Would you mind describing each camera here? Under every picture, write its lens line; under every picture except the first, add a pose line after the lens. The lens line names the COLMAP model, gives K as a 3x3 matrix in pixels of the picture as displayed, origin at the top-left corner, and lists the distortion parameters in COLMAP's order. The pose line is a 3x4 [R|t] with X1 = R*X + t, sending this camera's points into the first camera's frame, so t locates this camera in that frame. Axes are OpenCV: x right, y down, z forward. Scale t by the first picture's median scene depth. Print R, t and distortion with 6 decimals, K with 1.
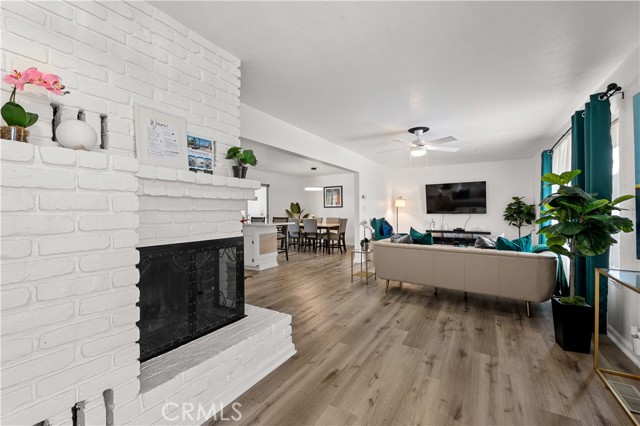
lens RADIAL K [[263.2, 0, 325.1], [0, 263.2, 212.3], [0, 0, 1]] dist [-0.004332, -0.000669]
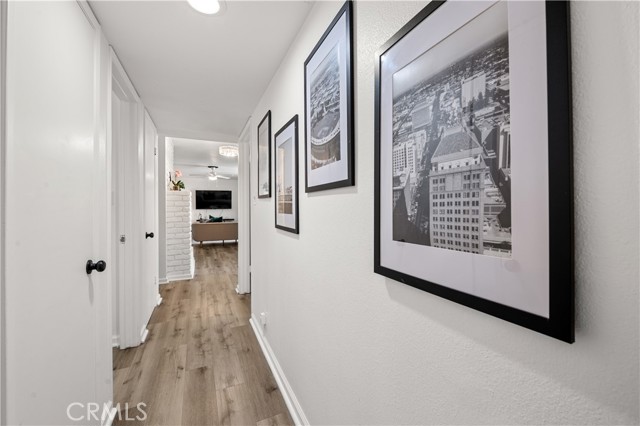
lens RADIAL K [[263.2, 0, 320.0], [0, 263.2, 209.0], [0, 0, 1]] dist [-0.004332, -0.000669]
pose [[0.534952, -0.002029, 0.844880, -1.617555], [0.004140, 0.999991, -0.000219, 0.028636], [-0.844872, 0.003615, 0.534956, -1.375216]]
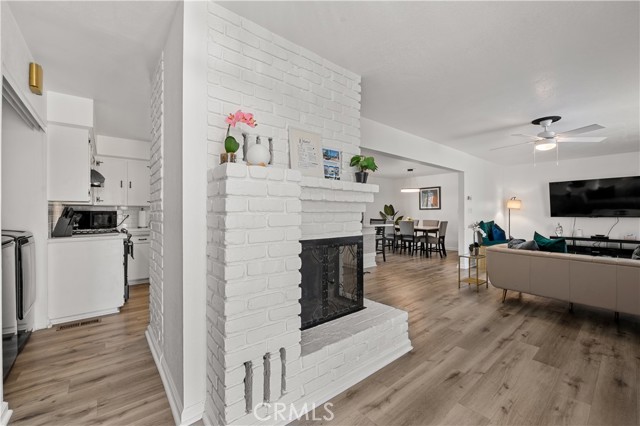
lens RADIAL K [[263.2, 0, 321.4], [0, 263.2, 213.7], [0, 0, 1]] dist [-0.004332, -0.000669]
pose [[0.947379, 0.005027, -0.320074, -0.122176], [-0.005901, 0.999981, -0.001760, 0.002547], [0.320059, 0.003556, 0.947391, -0.103423]]
